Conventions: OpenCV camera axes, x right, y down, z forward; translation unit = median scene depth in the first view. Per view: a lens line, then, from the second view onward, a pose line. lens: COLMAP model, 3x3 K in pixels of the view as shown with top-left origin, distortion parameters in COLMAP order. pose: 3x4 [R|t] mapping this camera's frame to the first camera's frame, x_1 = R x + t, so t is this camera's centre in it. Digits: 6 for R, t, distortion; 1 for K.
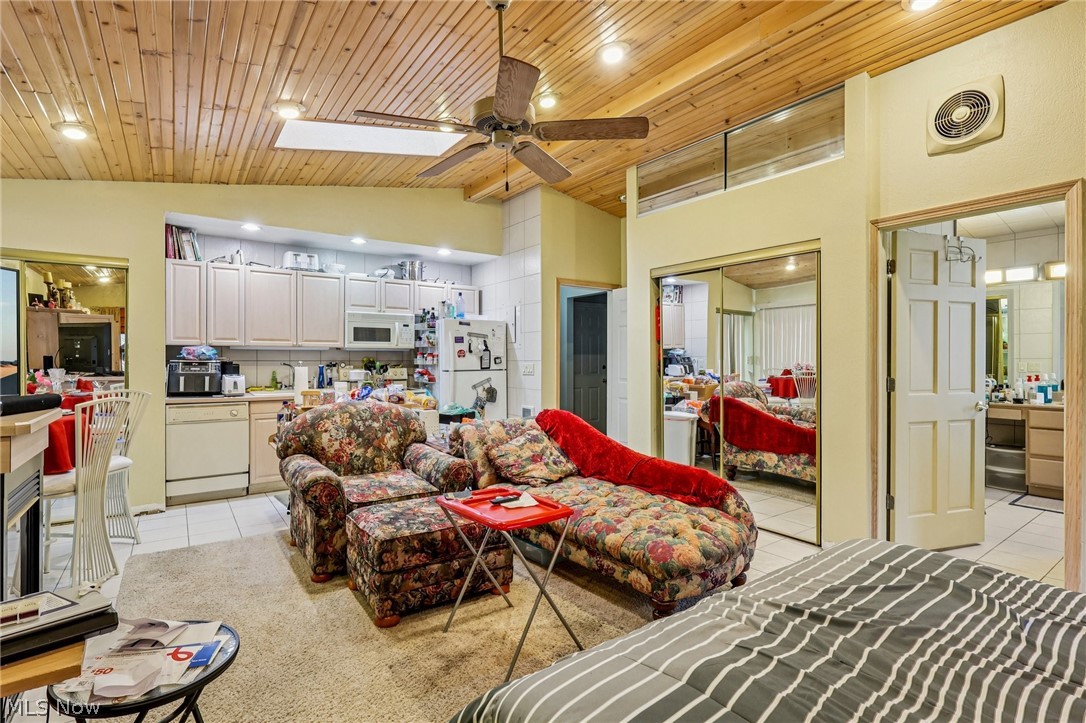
lens RADIAL K [[515.0, 0, 543.0], [0, 515.0, 361.5], [0, 0, 1]] dist [-0.000722, -0.000216]
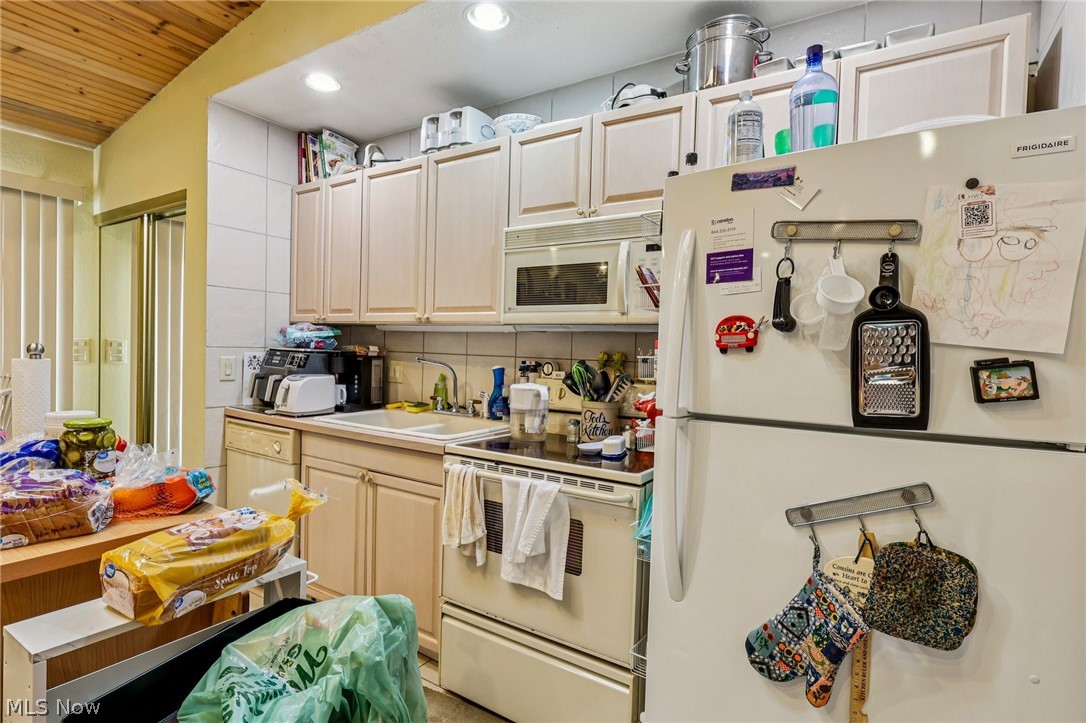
lens RADIAL K [[515.0, 0, 543.0], [0, 515.0, 361.5], [0, 0, 1]] dist [-0.000722, -0.000216]
pose [[0.389691, 0.037477, -0.920183, -0.003076], [-0.037315, 0.998994, 0.024884, -0.006913], [0.920189, 0.024640, 0.390698, 0.850305]]
